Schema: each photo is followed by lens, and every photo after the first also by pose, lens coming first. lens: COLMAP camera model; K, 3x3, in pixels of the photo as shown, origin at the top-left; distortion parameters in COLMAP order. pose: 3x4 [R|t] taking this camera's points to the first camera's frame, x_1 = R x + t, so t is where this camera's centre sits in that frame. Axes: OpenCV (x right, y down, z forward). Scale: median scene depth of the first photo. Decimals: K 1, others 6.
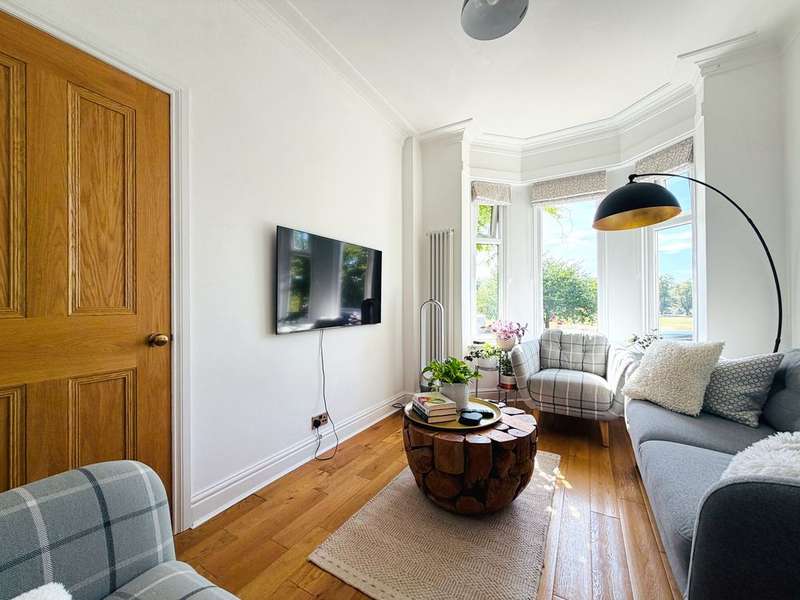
lens RADIAL K [[317.3, 0, 400.0], [0, 317.3, 300.0], [0, 0, 1]] dist [-0.001126, -0.000122]
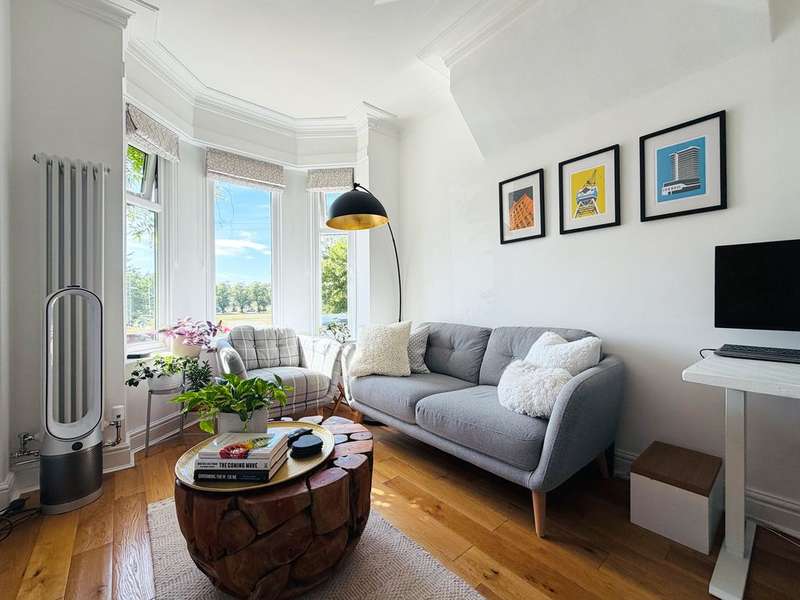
lens RADIAL K [[329.6, 0, 400.0], [0, 329.6, 300.0], [0, 0, 1]] dist [-0.000393, -0.000045]
pose [[0.337426, 0.001672, 0.941350, -0.244640], [-0.002585, 0.999996, -0.000849, 0.022193], [-0.941348, -0.002147, 0.337429, 0.315551]]
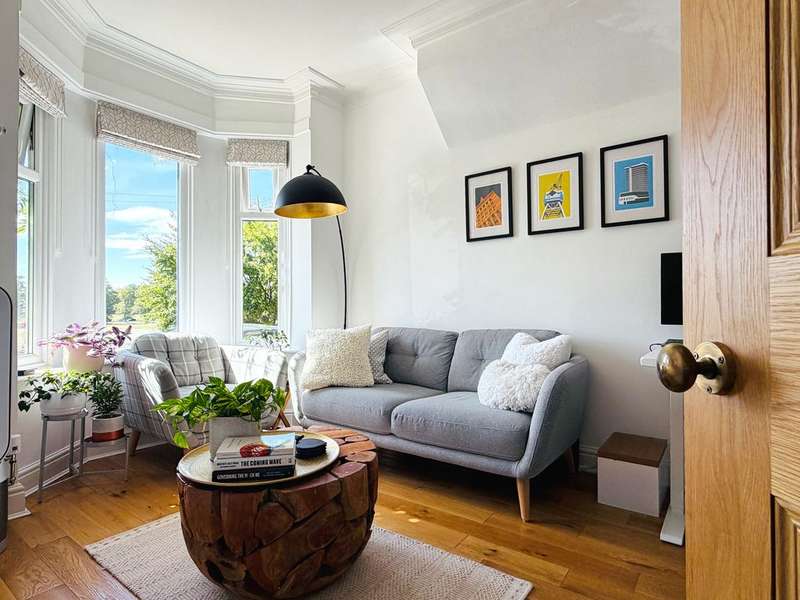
lens RADIAL K [[437.5, 0, 396.4], [0, 437.5, 299.7], [0, 0, 1]] dist [0.000849, -0.000149]
pose [[0.113942, 0.016529, 0.993350, -0.424921], [-0.005084, 0.999858, -0.016054, 0.034192], [-0.993474, -0.003221, 0.114010, 0.407007]]
